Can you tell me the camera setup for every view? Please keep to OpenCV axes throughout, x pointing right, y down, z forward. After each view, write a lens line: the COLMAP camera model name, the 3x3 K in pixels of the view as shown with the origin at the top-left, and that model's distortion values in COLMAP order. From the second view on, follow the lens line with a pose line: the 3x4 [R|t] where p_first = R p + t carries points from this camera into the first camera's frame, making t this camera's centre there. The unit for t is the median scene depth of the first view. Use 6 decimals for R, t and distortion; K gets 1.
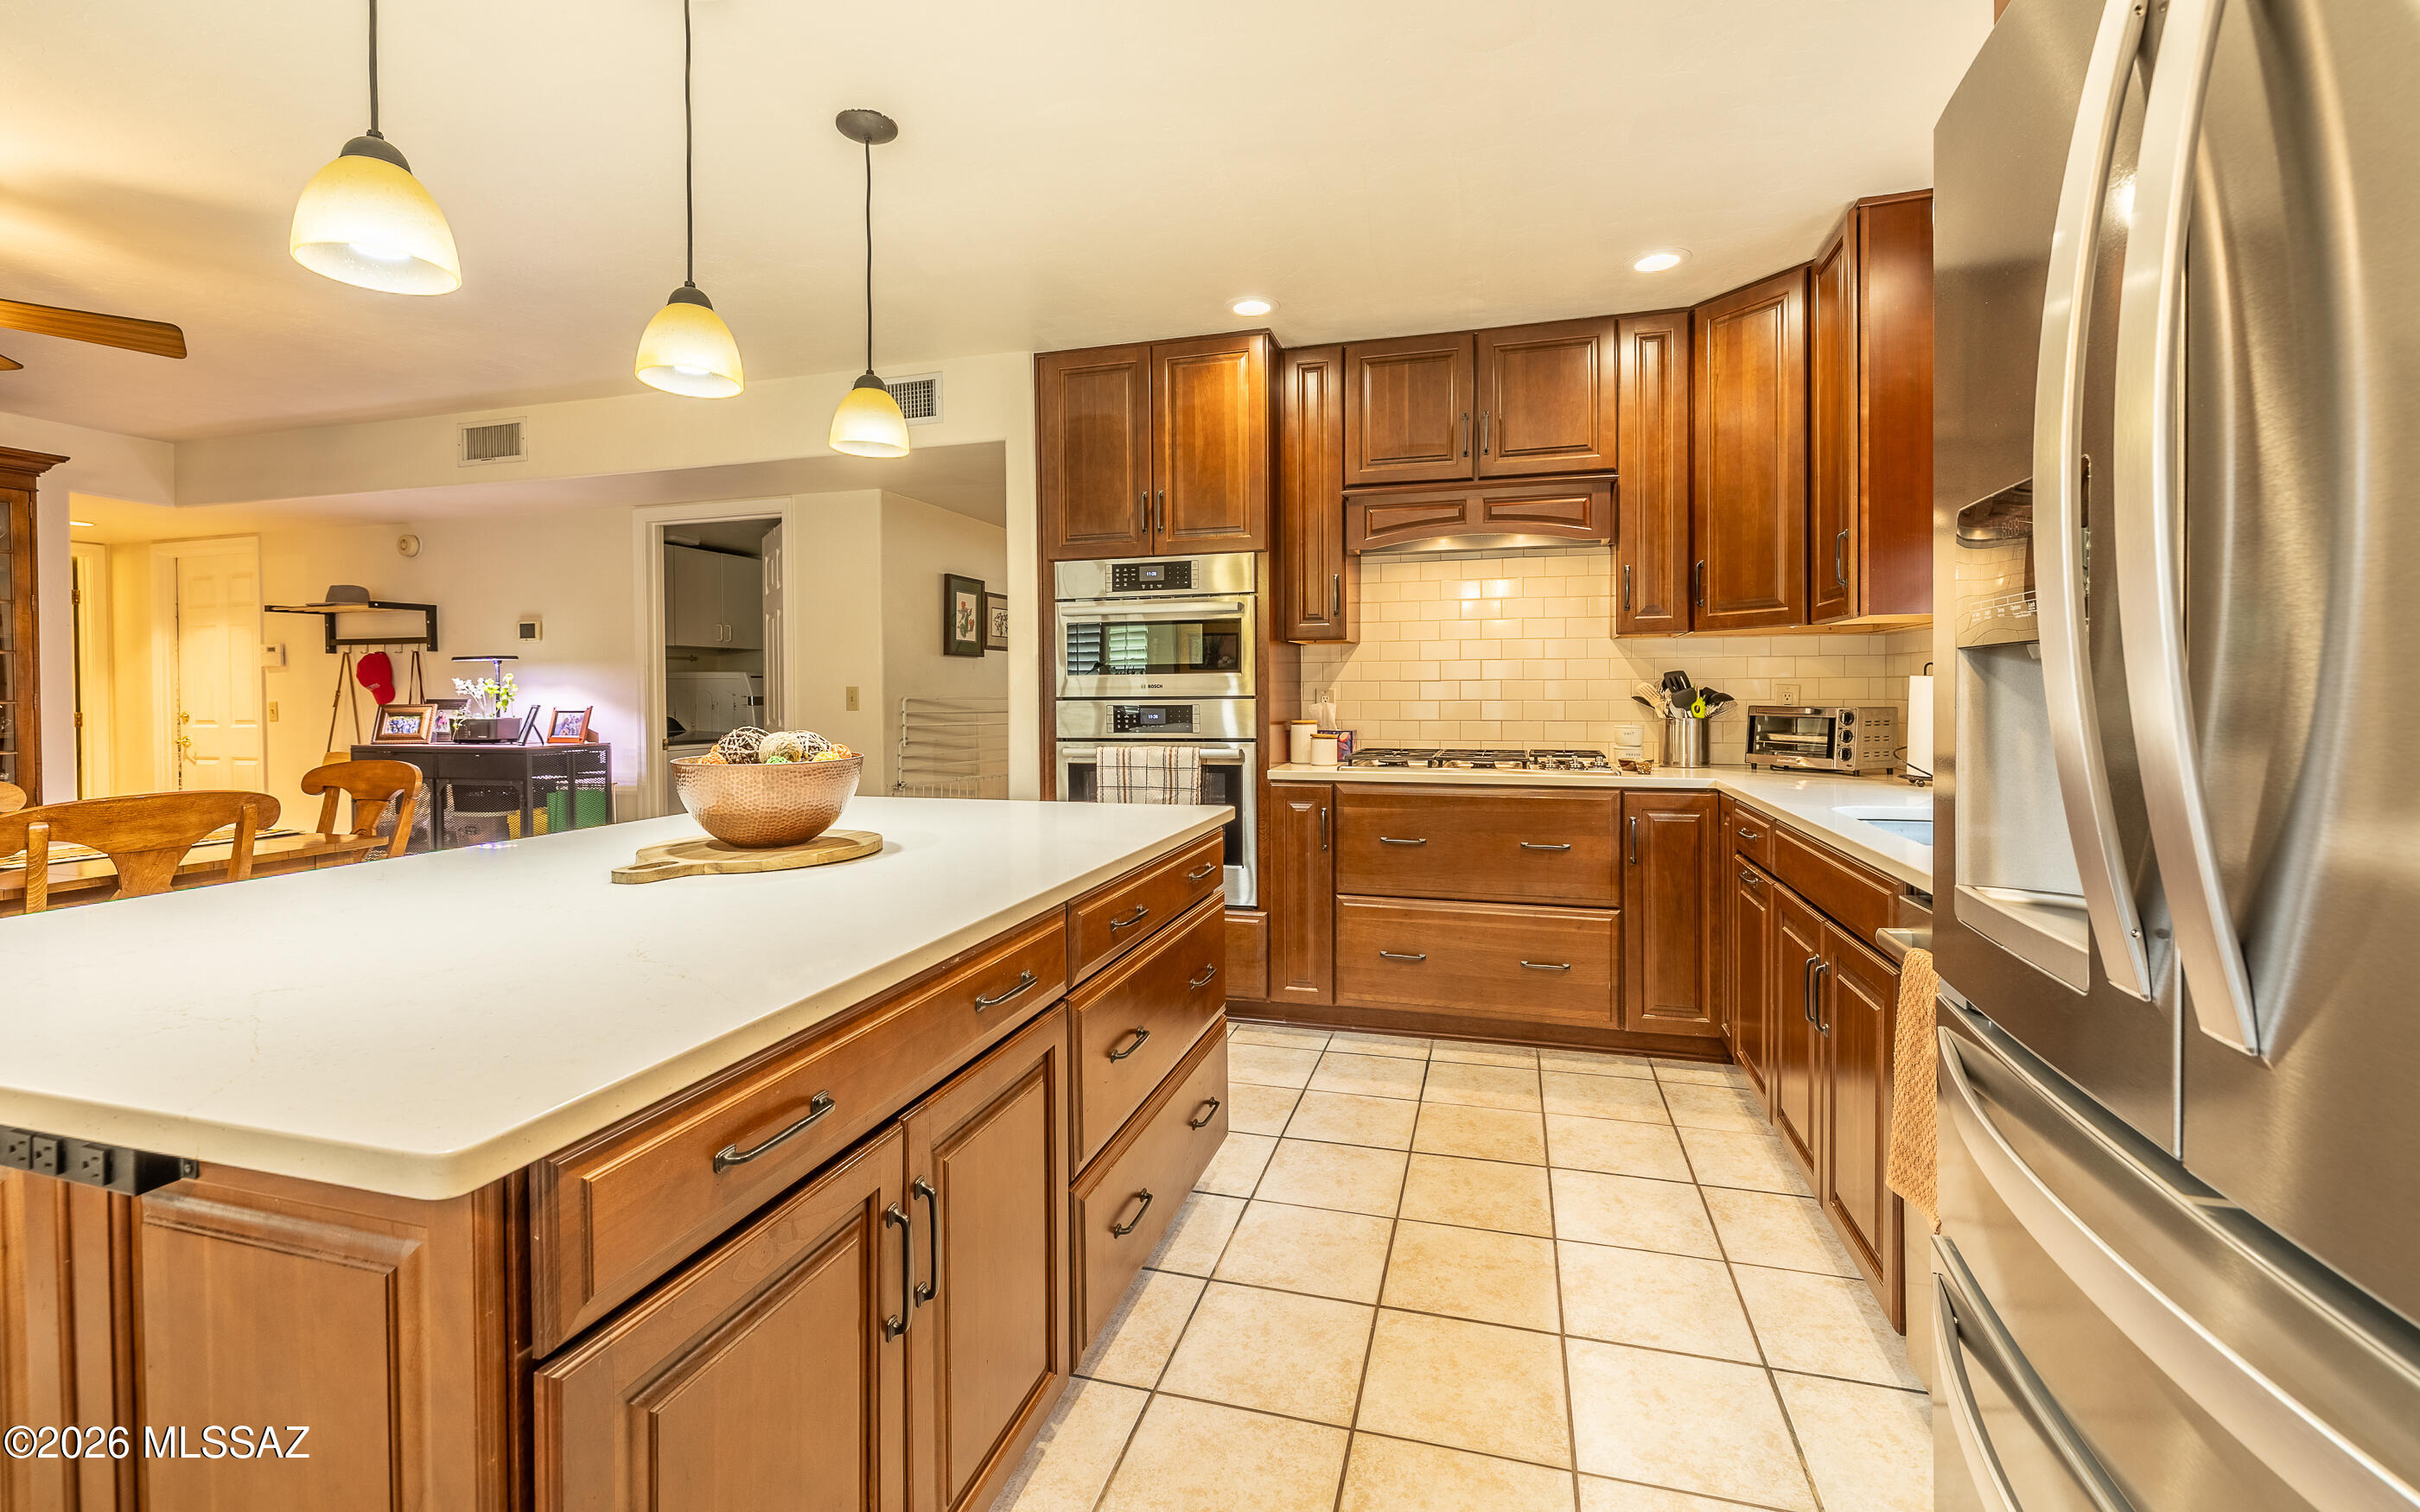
lens RADIAL K [[1028.4, 0, 1214.7], [0, 1028.4, 703.4], [0, 0, 1]] dist [-0.001033, -0.000079]
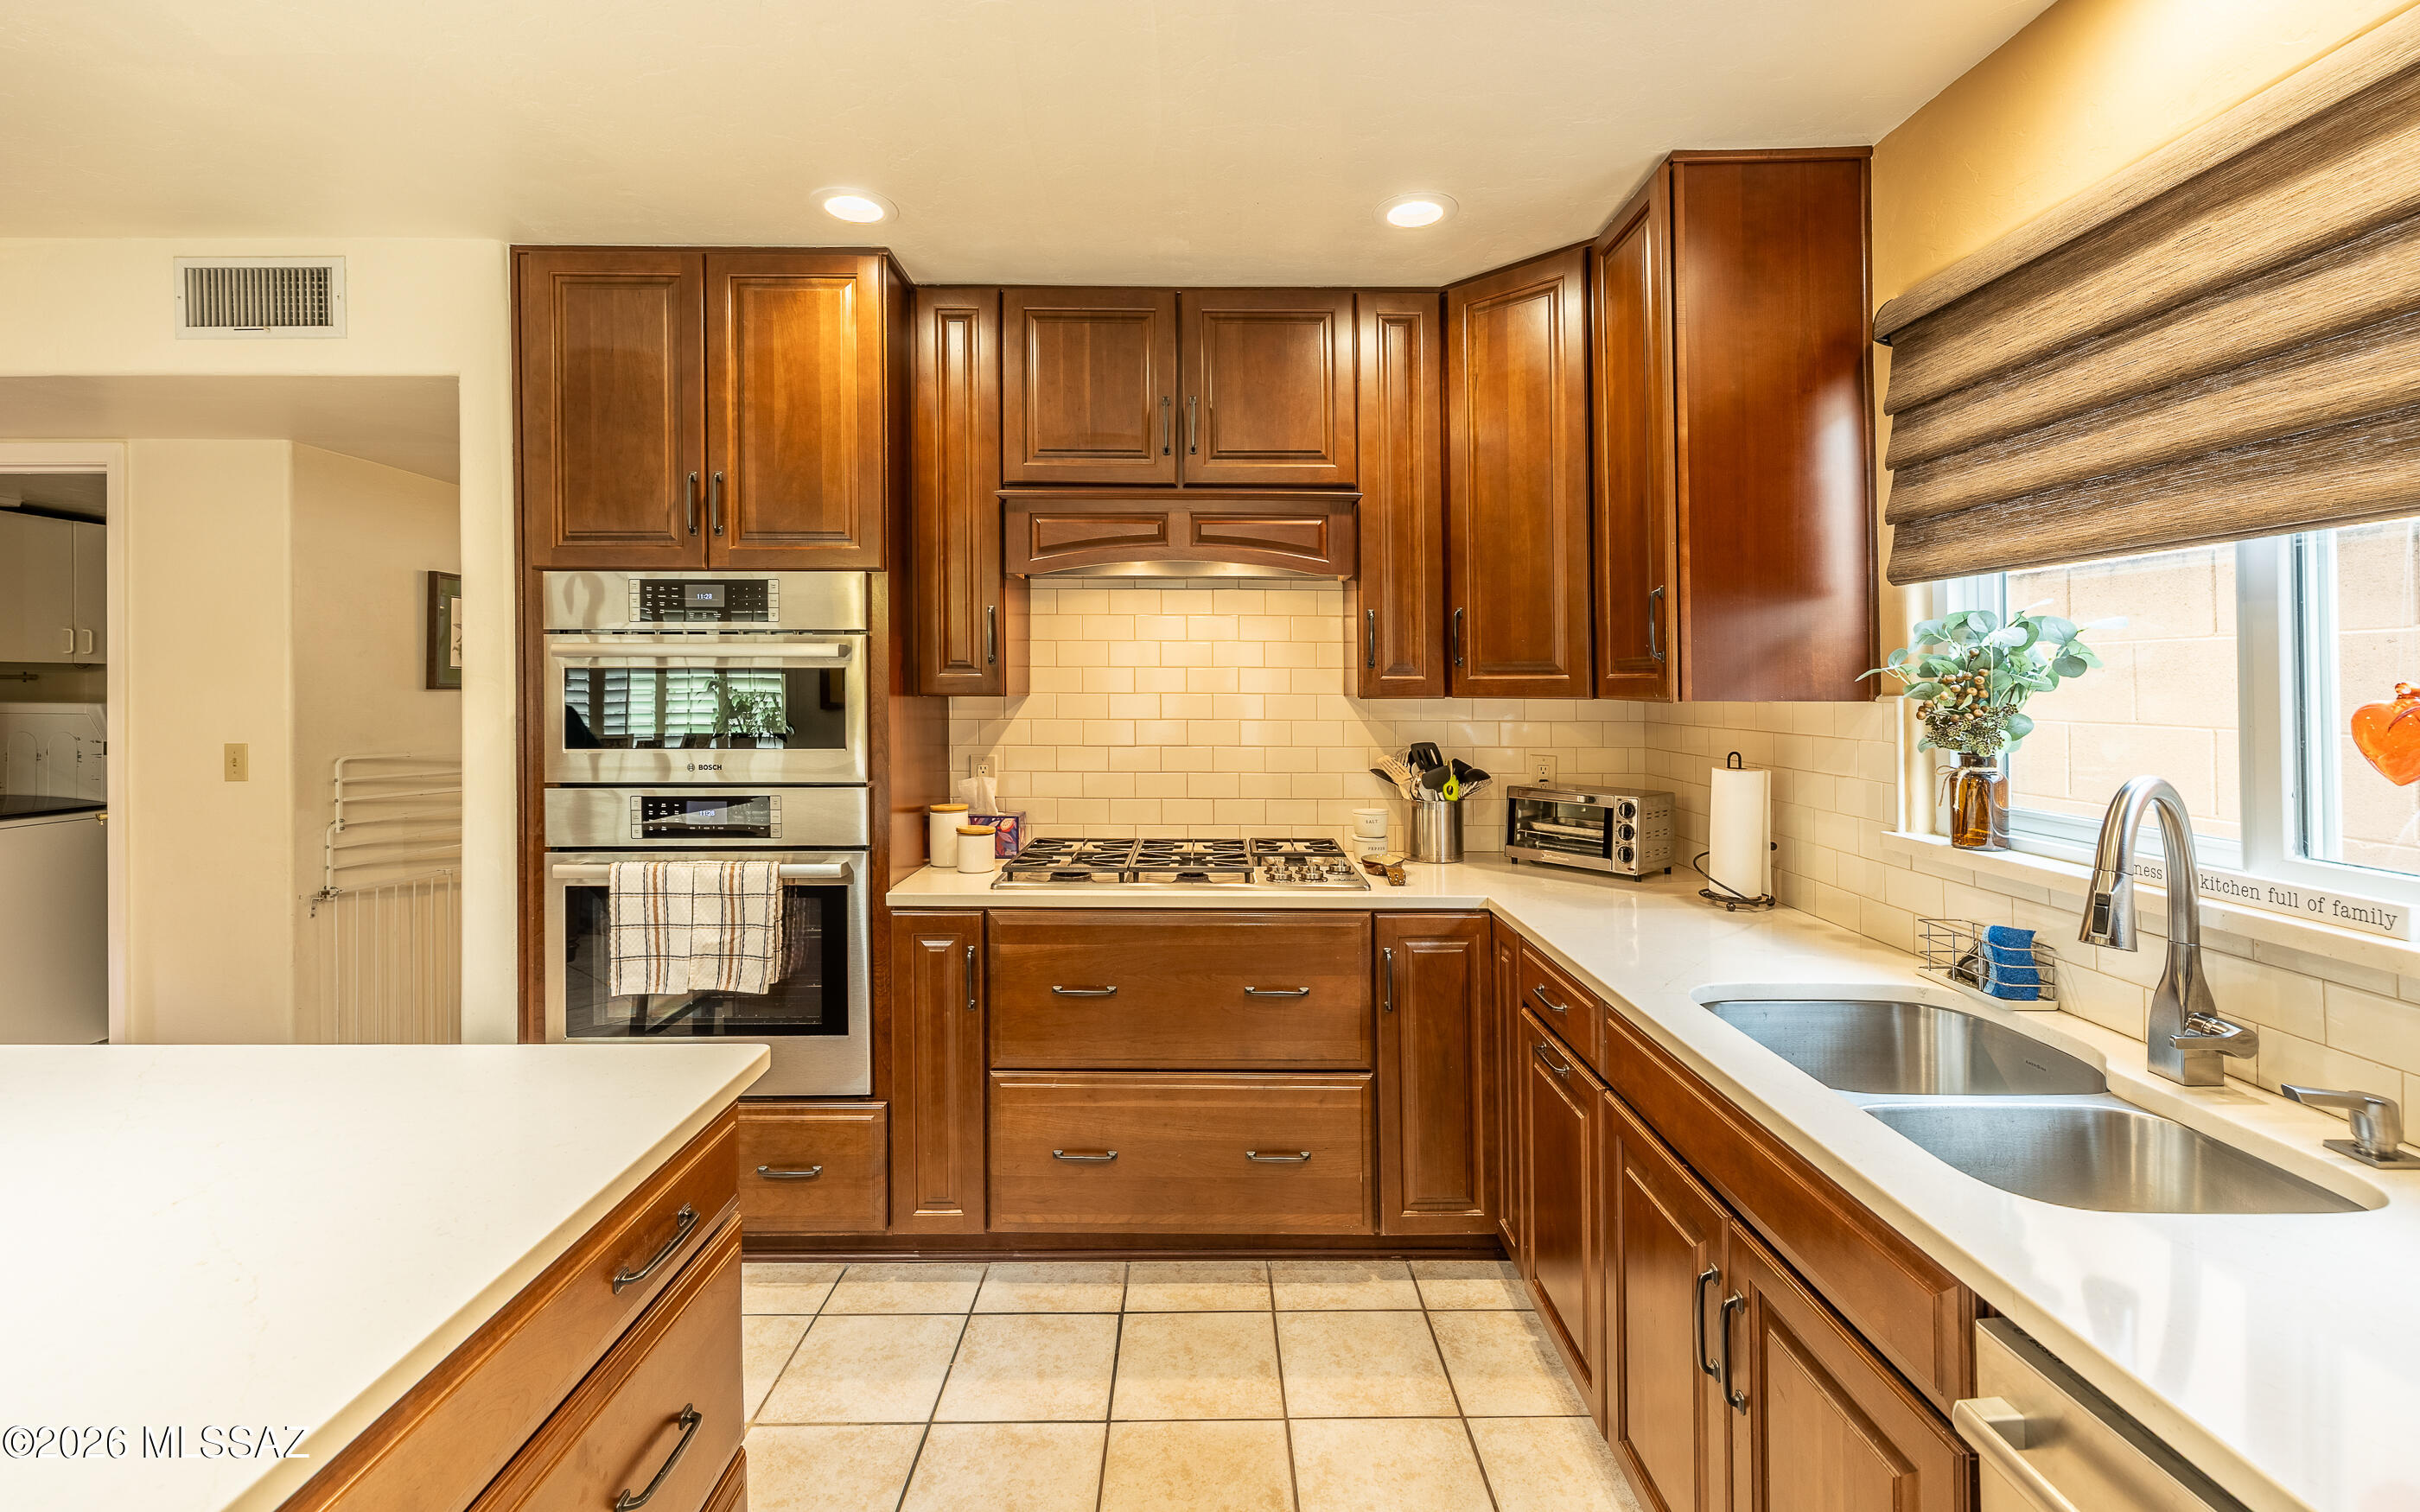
lens RADIAL K [[1029.7, 0, 1276.4], [0, 1029.7, 706.7], [0, 0, 1]] dist [-0.000407, 0.000148]
pose [[0.939573, -0.007169, 0.342275, 0.063585], [0.006292, 0.999973, 0.003674, -0.061322], [-0.342292, -0.001298, 0.939593, 0.278341]]
